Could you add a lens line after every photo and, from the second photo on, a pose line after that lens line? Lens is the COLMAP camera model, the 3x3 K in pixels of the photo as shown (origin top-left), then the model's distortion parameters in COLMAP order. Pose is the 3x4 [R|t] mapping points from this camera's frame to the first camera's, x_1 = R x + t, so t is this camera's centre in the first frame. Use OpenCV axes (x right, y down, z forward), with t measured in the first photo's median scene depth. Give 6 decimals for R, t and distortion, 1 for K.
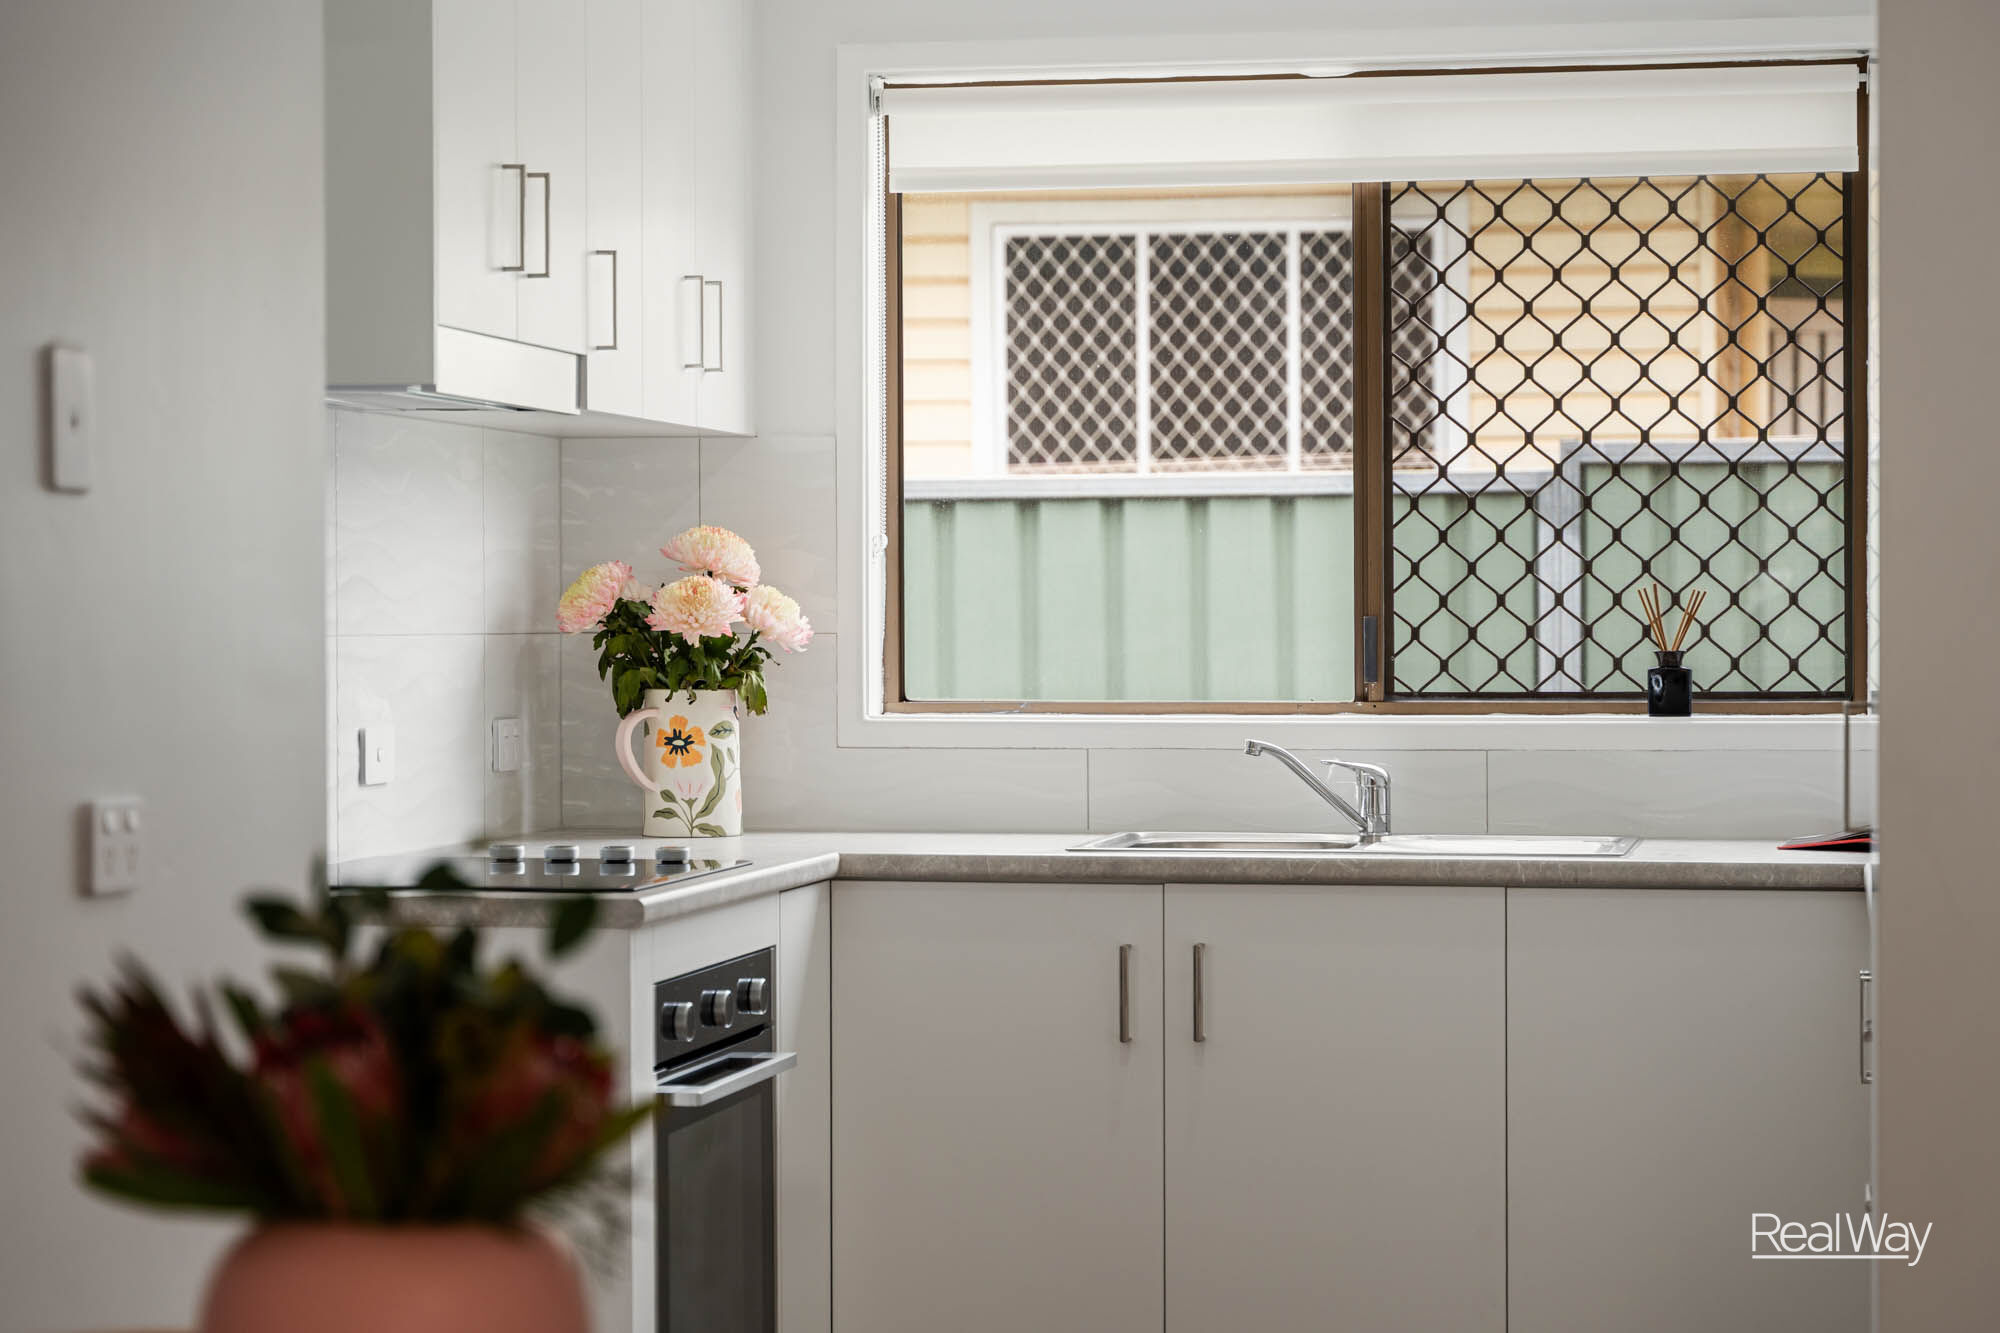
lens RADIAL K [[4069.7, 0, 1000.0], [0, 4069.7, 666.5], [0, 0, 1]] dist [0.021910, 0.058650]
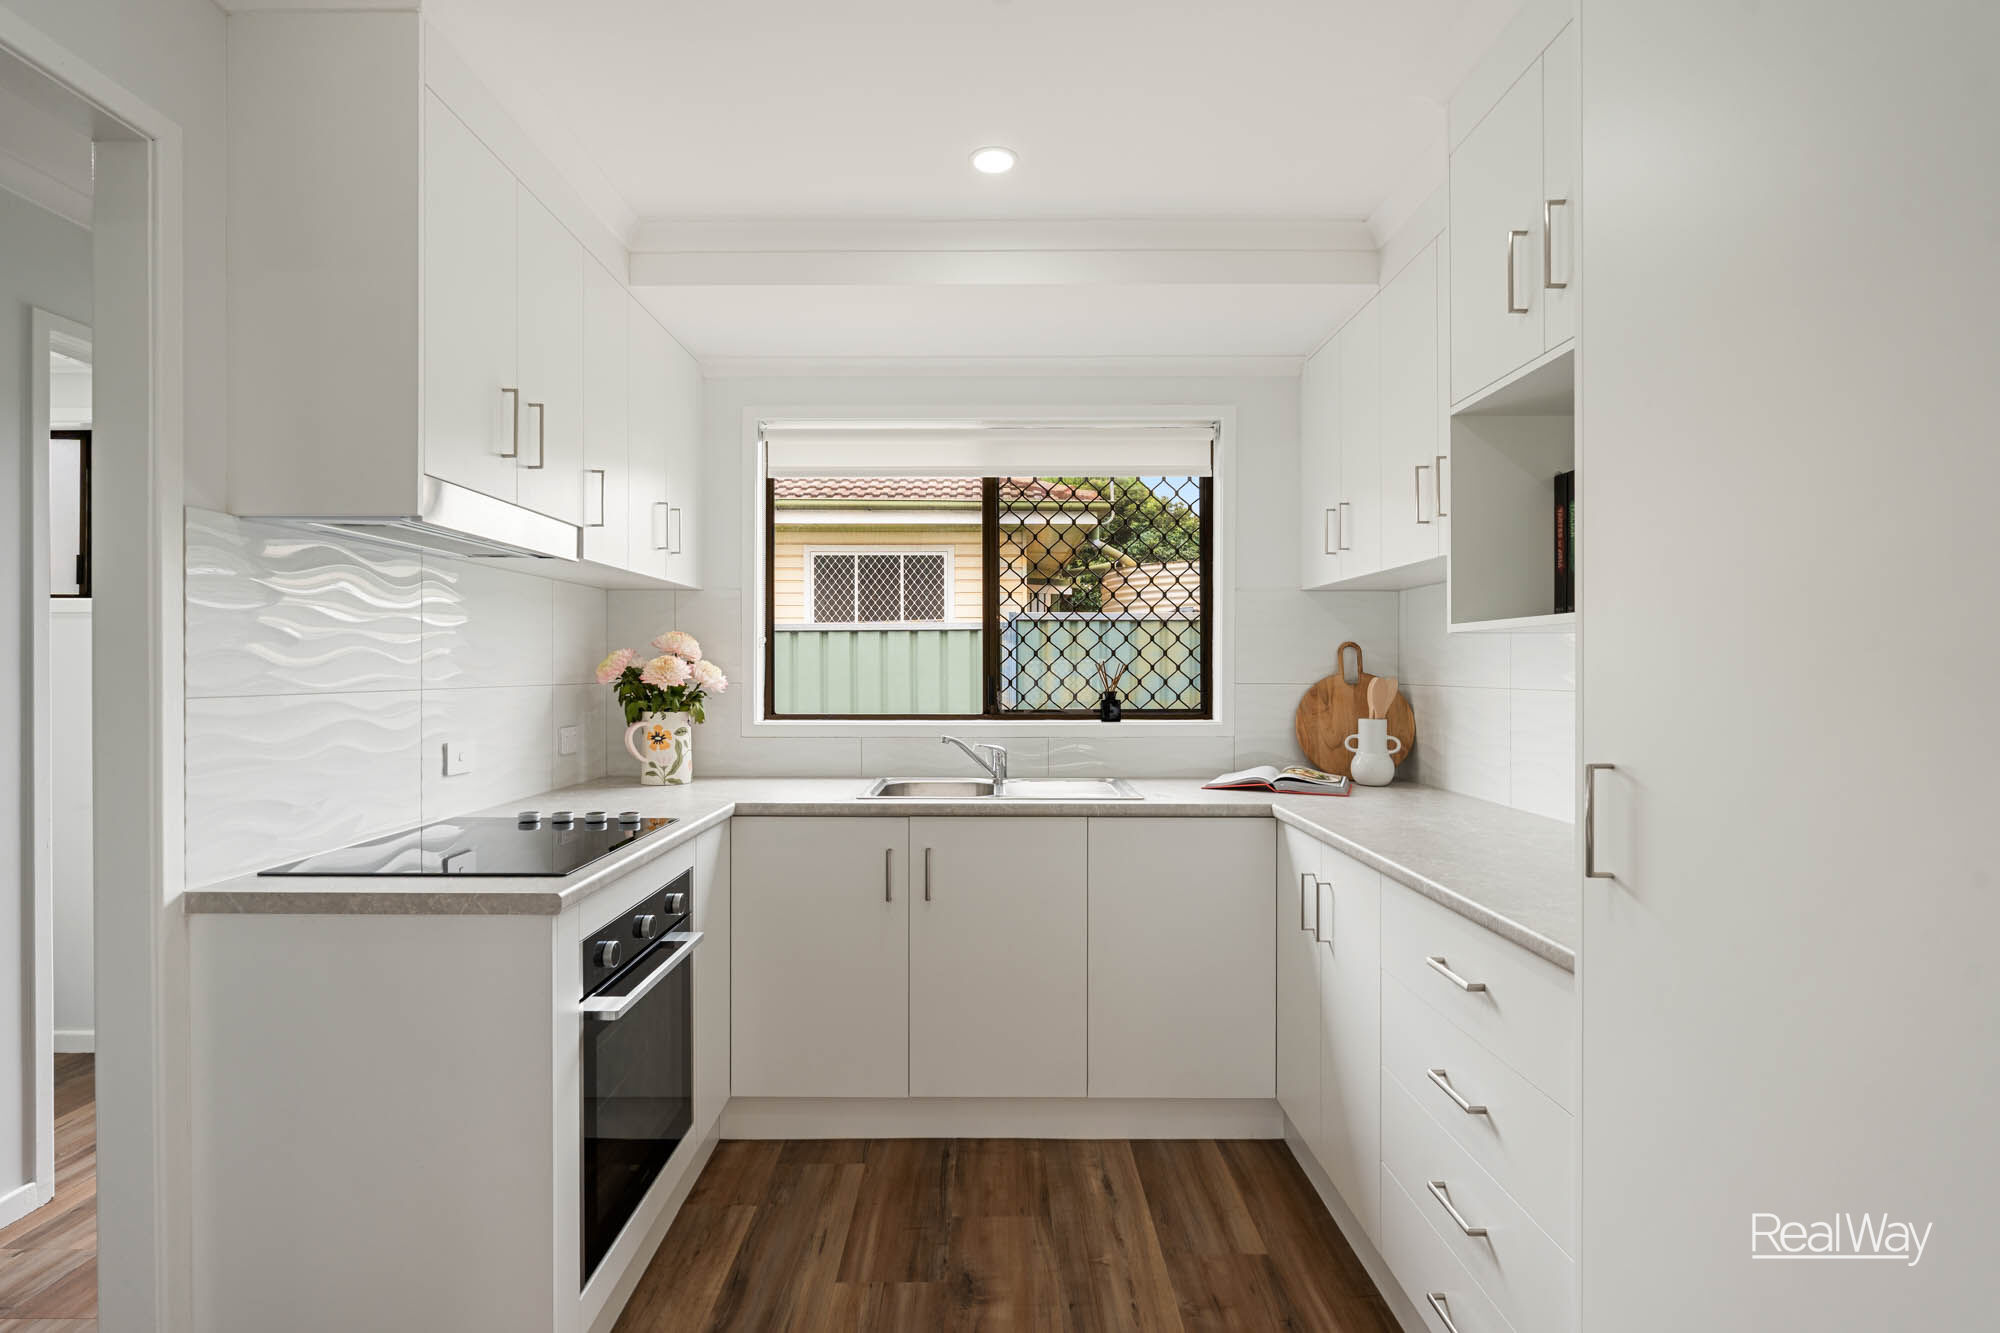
lens RADIAL K [[906.2, 0, 992.2], [0, 906.2, 656.3], [0, 0, 1]] dist [-0.000907, 0.000152]
pose [[0.980075, 0.003603, 0.198593, -0.005967], [0.001407, 0.999684, -0.025080, -0.010430], [-0.198621, 0.024860, 0.979761, 0.526228]]
